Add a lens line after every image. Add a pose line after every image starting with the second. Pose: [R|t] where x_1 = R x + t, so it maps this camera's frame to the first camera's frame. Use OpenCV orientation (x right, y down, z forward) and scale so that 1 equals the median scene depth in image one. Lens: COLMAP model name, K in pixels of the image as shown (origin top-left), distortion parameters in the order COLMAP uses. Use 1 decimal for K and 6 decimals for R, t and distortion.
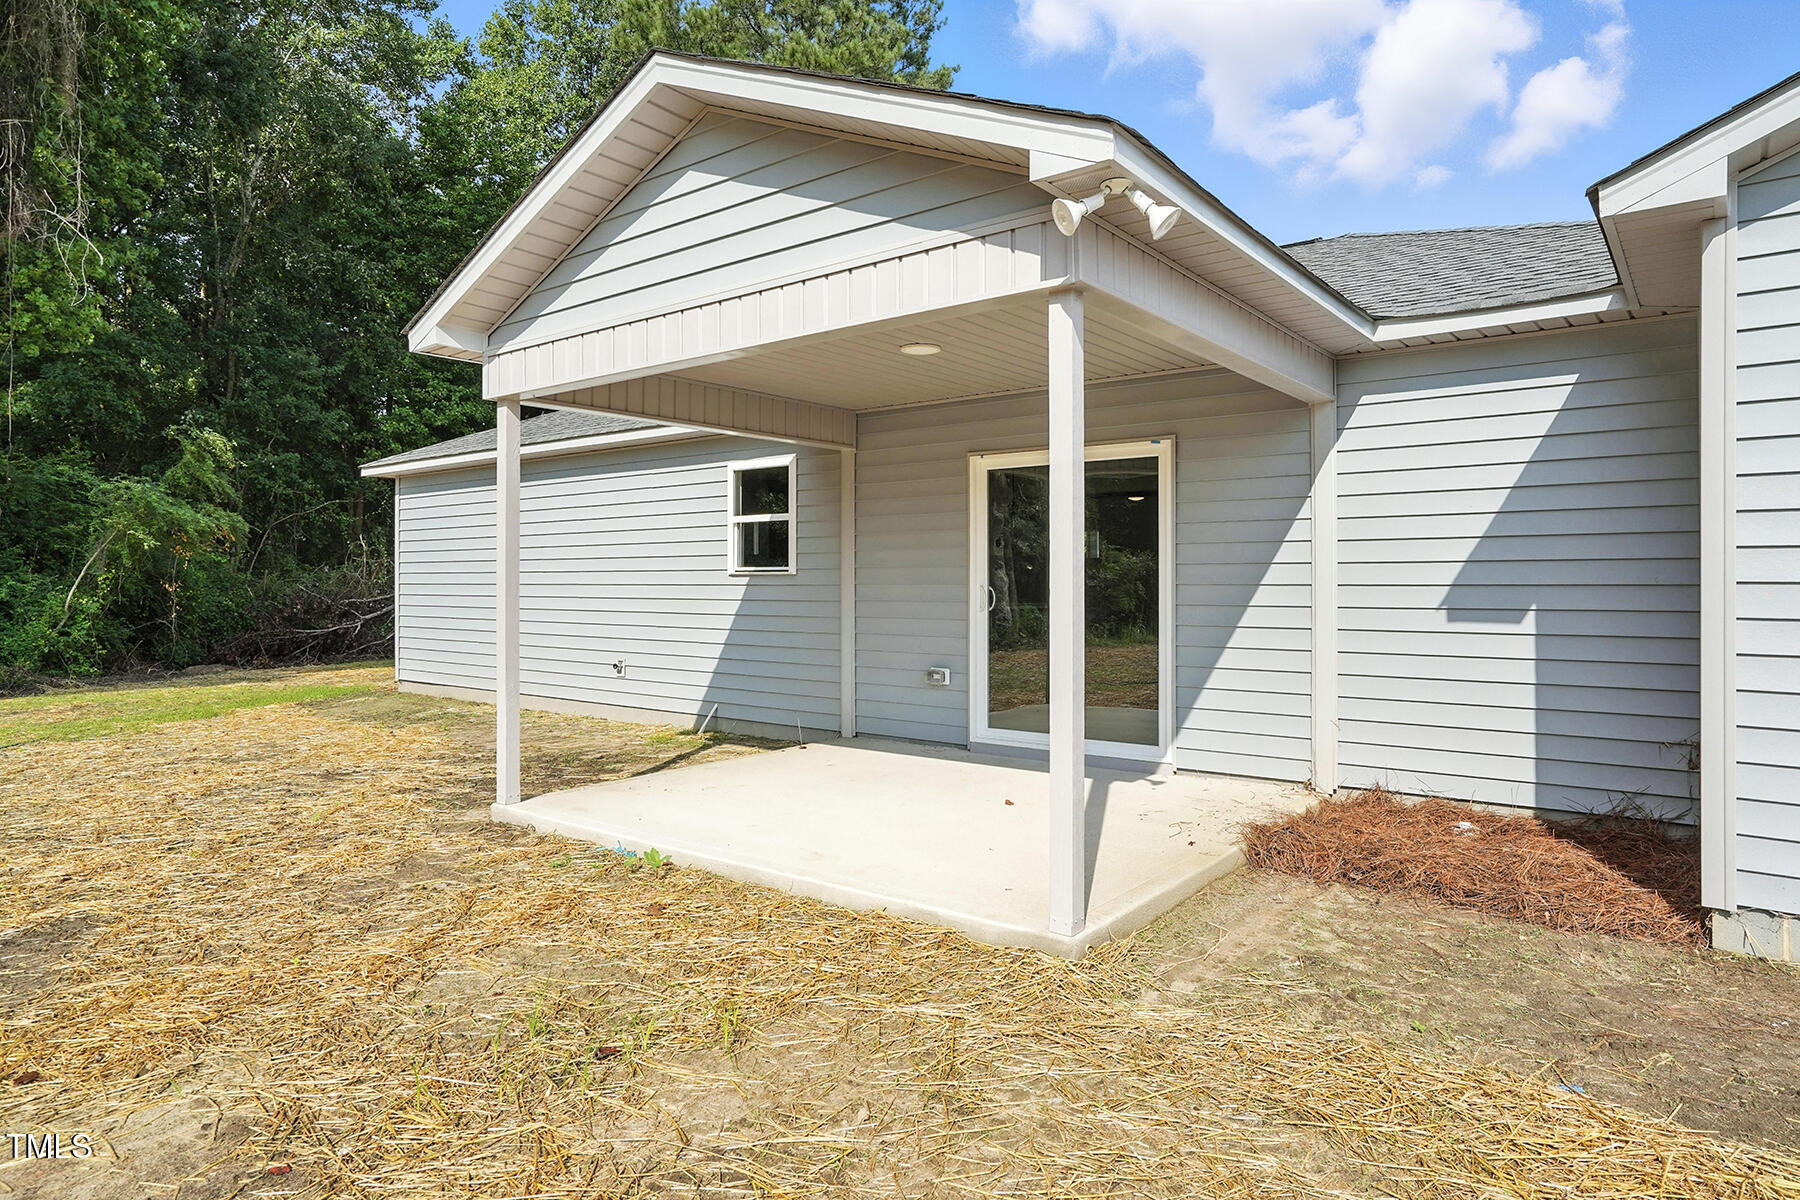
lens RADIAL K [[1080.9, 0, 900.0], [0, 1080.9, 600.0], [0, 0, 1]] dist [0.044705, 0.001482]
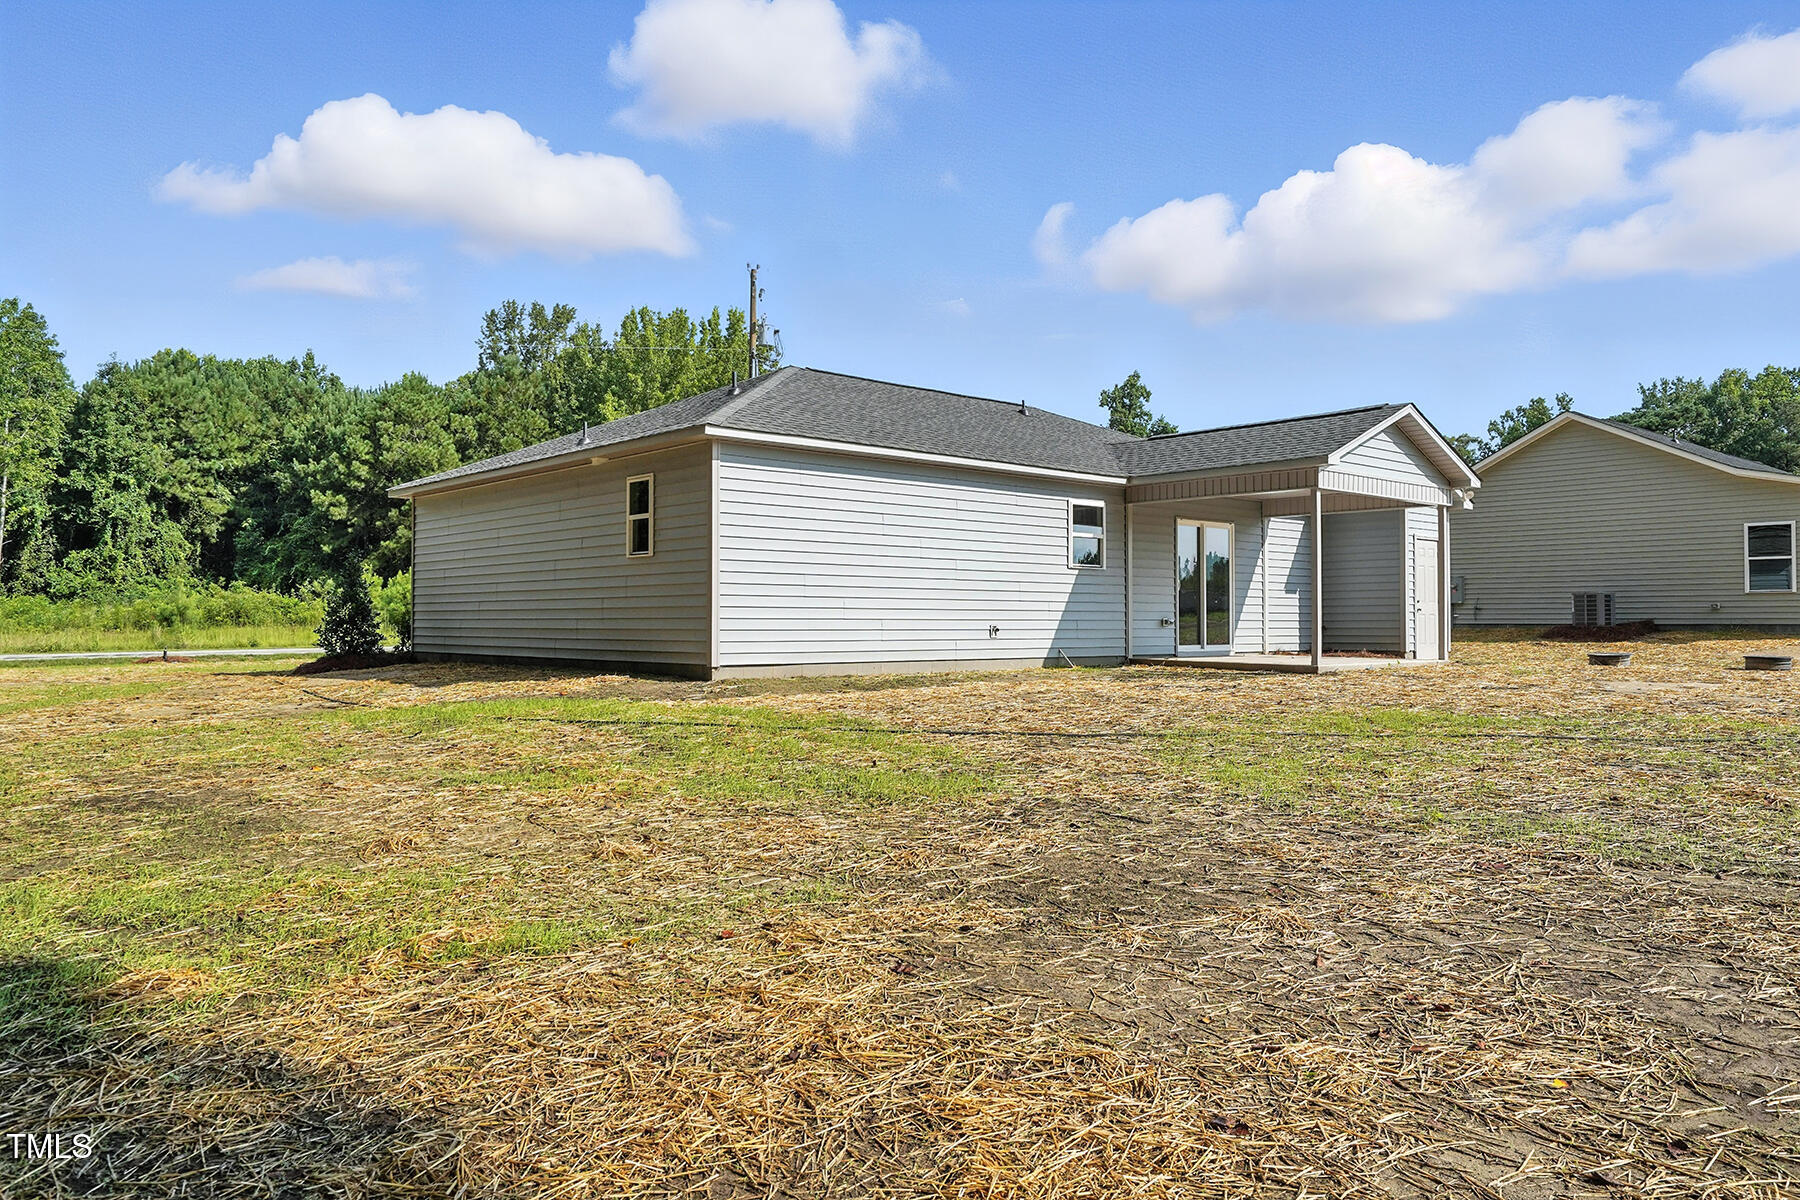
lens RADIAL K [[1183.4, 0, 899.0], [0, 1183.4, 630.2], [0, 0, 1]] dist [0.002436, 0.001188]
pose [[0.194641, -0.008727, 0.980836, -2.251911], [0.012819, 0.999898, 0.006353, 0.064333], [-0.980791, 0.011337, 0.194733, 1.051098]]
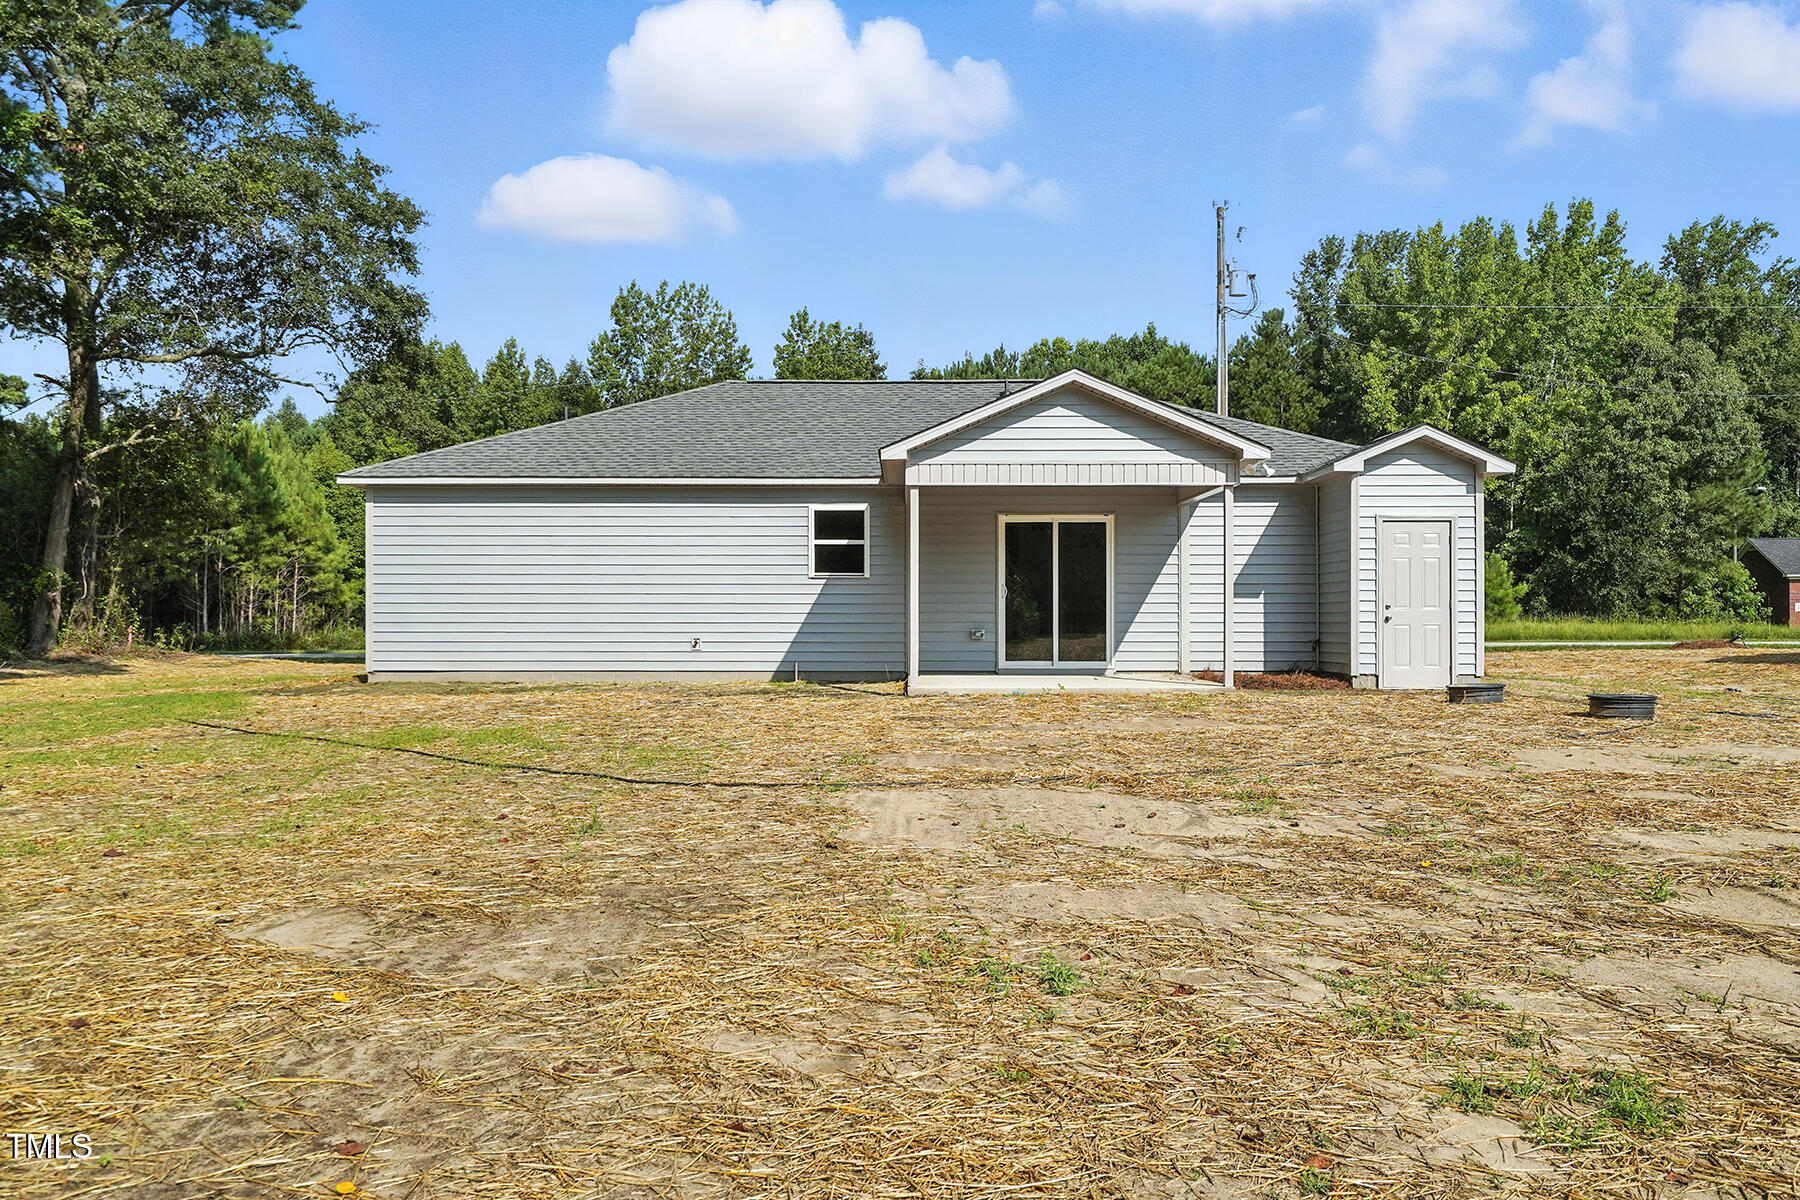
lens RADIAL K [[1485.0, 0, 900.0], [0, 1485.0, 600.0], [0, 0, 1]] dist [-0.003981, -0.001729]
pose [[0.795333, 0.005769, 0.606145, -1.555948], [0.009449, 0.999715, -0.021914, 0.065260], [-0.606099, 0.023157, 0.795052, -0.884694]]
